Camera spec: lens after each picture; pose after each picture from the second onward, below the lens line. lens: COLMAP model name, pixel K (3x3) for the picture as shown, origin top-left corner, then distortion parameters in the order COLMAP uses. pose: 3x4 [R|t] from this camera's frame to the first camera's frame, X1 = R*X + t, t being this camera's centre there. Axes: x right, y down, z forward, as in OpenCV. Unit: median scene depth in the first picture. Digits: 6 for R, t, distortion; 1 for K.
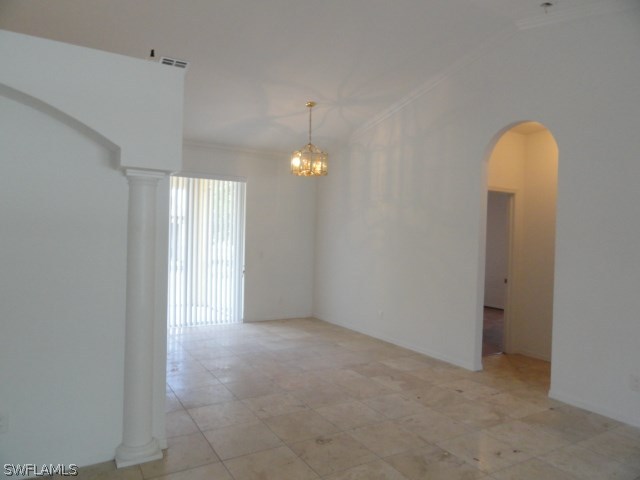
lens RADIAL K [[447.3, 0, 321.9], [0, 447.3, 241.0], [0, 0, 1]] dist [-0.007347, 0.010756]
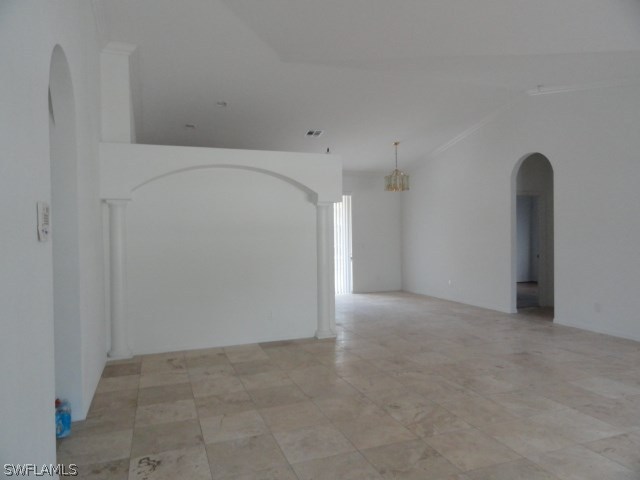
lens RADIAL K [[447.3, 0, 320.6], [0, 447.3, 235.6], [0, 0, 1]] dist [-0.007347, 0.010756]
pose [[0.982662, -0.038688, -0.181324, -0.016442], [0.037047, 0.999236, -0.012429, 0.017569], [0.181667, 0.005496, 0.983345, -0.671943]]
